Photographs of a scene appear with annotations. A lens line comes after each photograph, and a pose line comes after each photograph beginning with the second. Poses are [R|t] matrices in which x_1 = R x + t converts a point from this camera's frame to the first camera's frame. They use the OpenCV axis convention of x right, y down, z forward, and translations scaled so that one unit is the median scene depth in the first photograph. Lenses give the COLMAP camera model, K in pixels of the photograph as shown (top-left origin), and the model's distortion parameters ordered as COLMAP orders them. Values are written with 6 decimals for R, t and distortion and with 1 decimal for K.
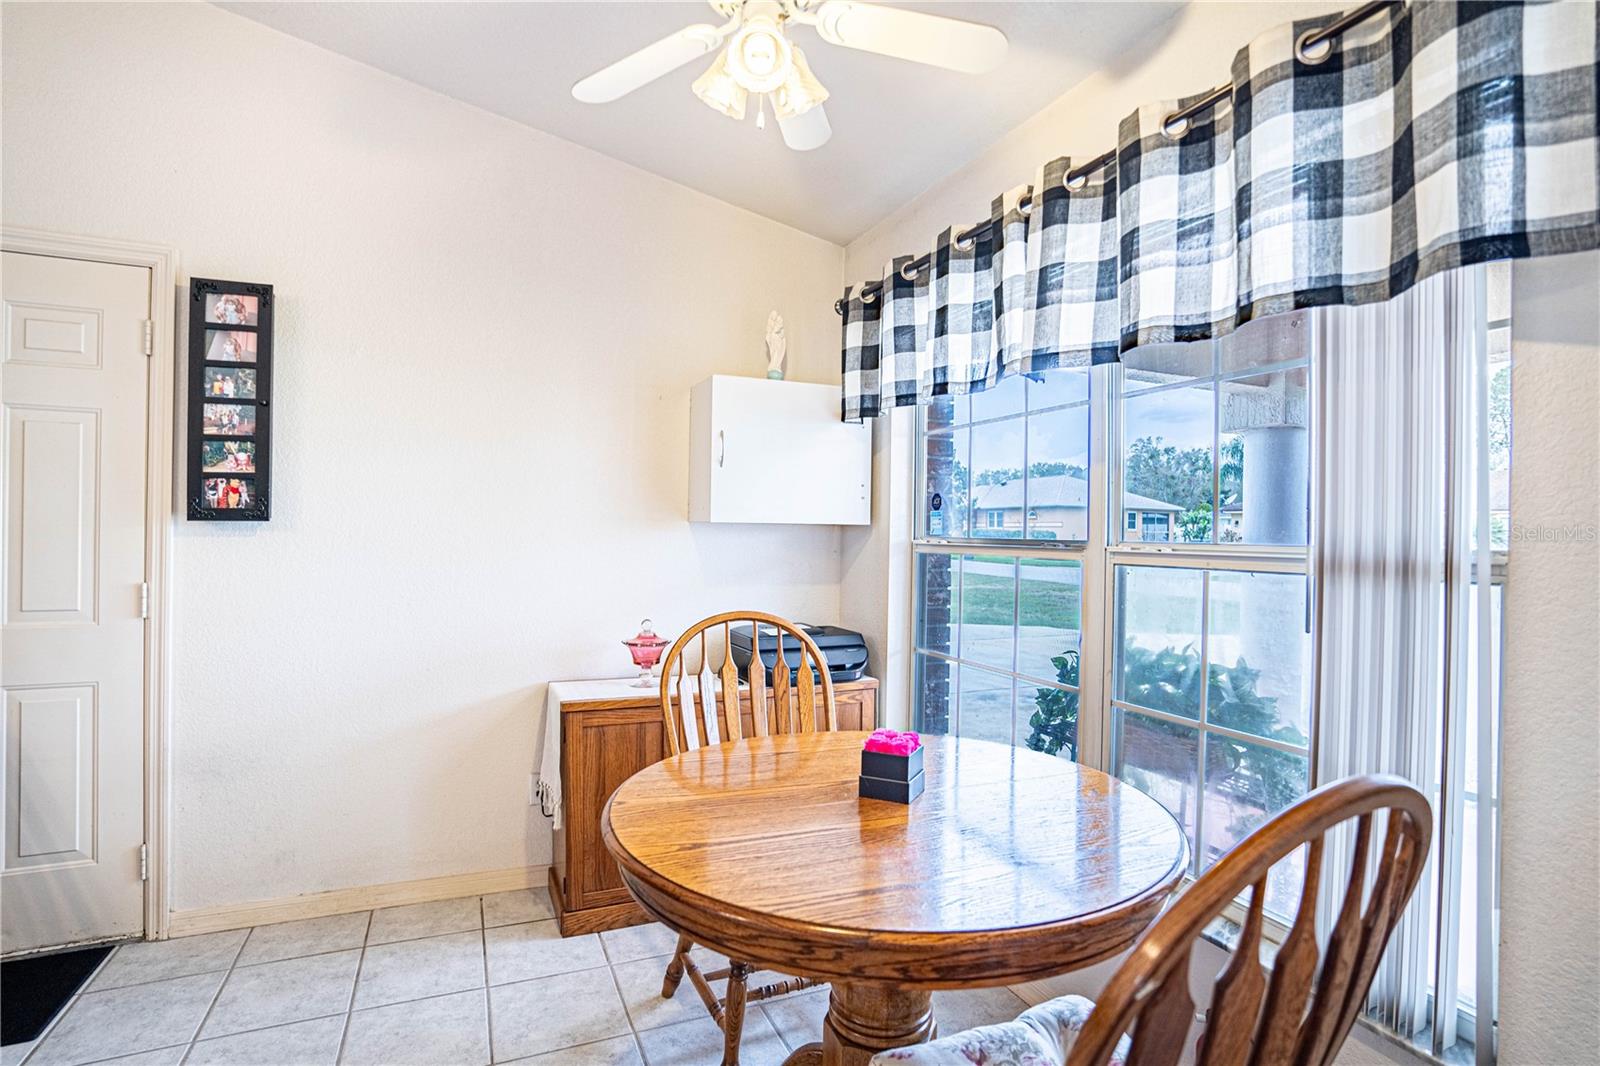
lens RADIAL K [[790.0, 0, 800.0], [0, 790.0, 533.0], [0, 0, 1]] dist [-0.087891, 0.044992]
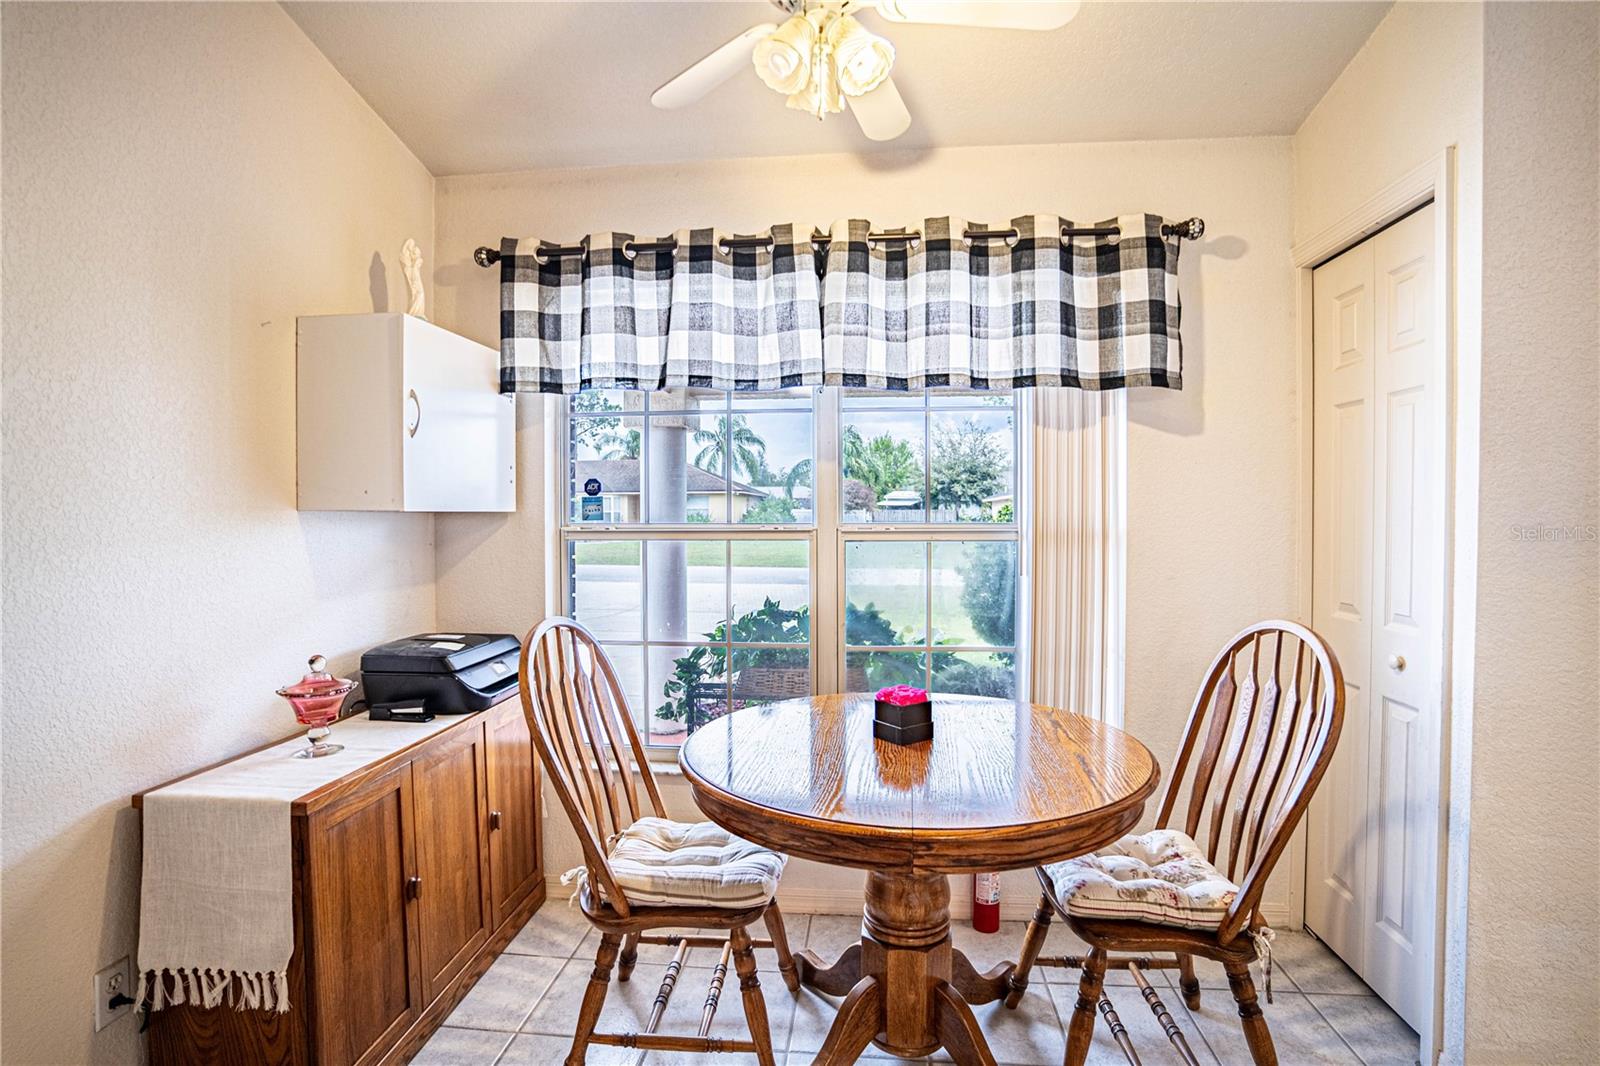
lens RADIAL K [[790.0, 0, 800.0], [0, 790.0, 533.0], [0, 0, 1]] dist [-0.087891, 0.044992]
pose [[0.488189, -0.036221, 0.871986, -0.650742], [0.011280, 0.999317, 0.035195, -0.016904], [-0.872665, -0.007346, 0.488264, 0.360375]]
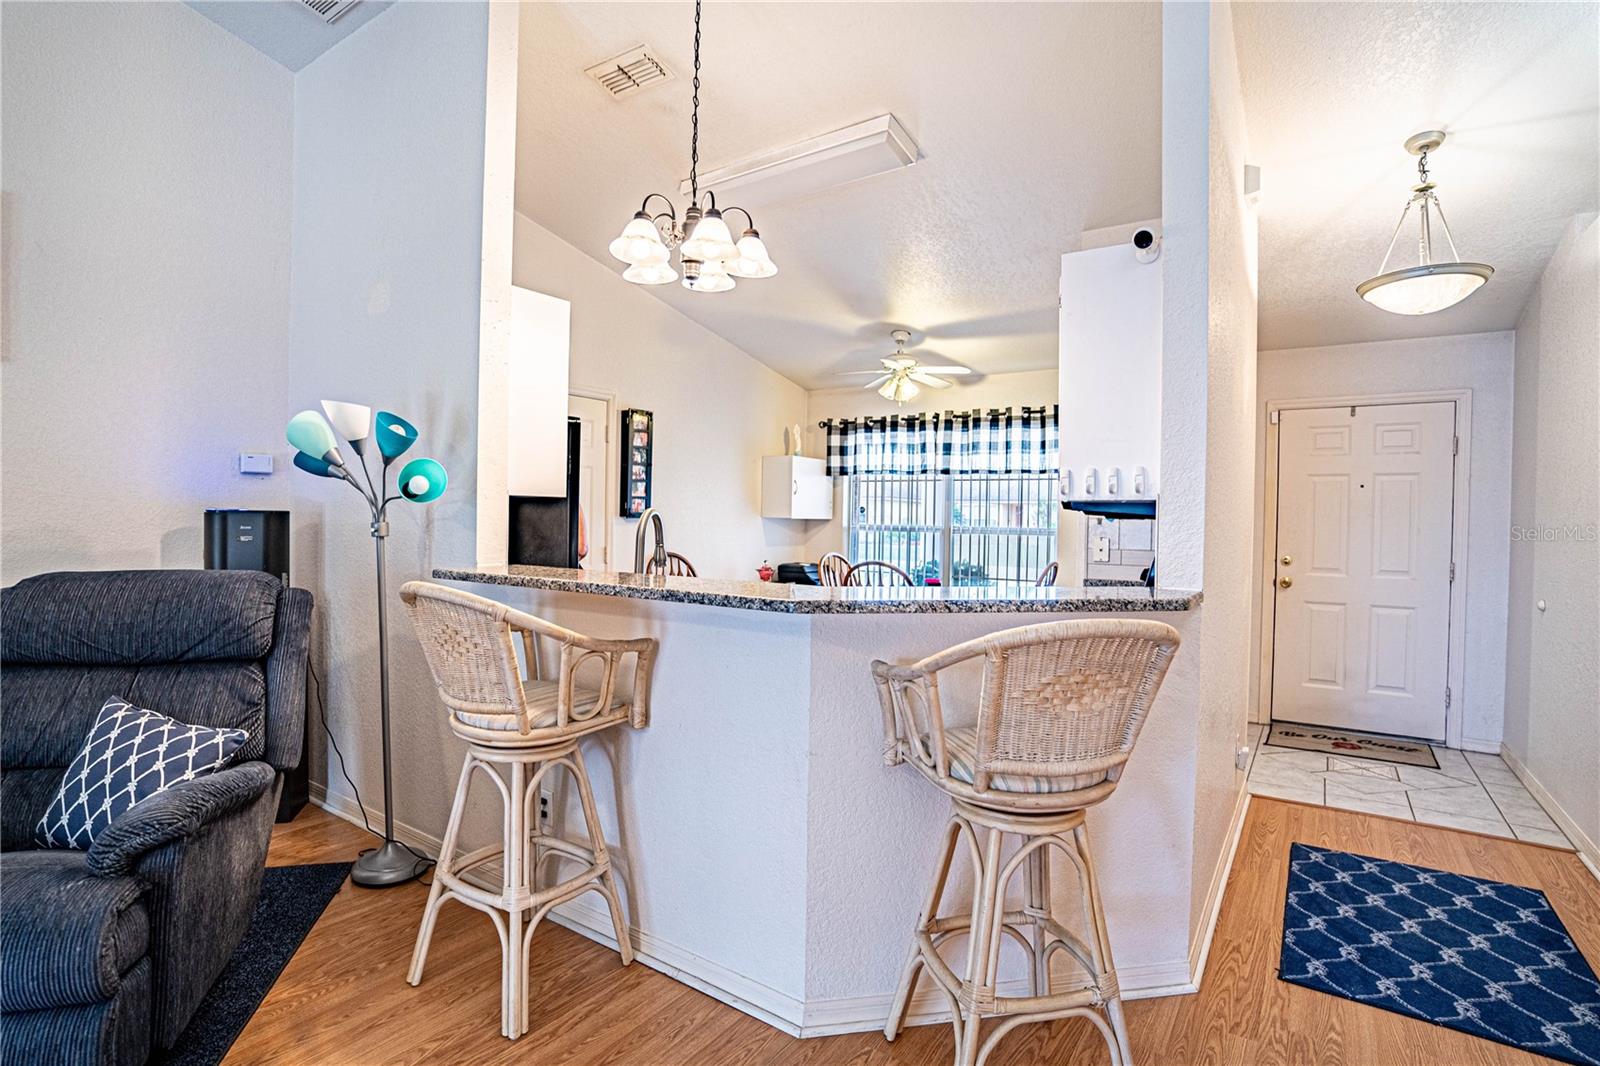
lens RADIAL K [[790.0, 0, 800.0], [0, 790.0, 533.0], [0, 0, 1]] dist [-0.087891, 0.044992]
pose [[0.842063, -0.009061, 0.539303, -1.576415], [-0.004712, 0.999697, 0.024153, -0.029775], [-0.539359, -0.022880, 0.841765, -1.168502]]
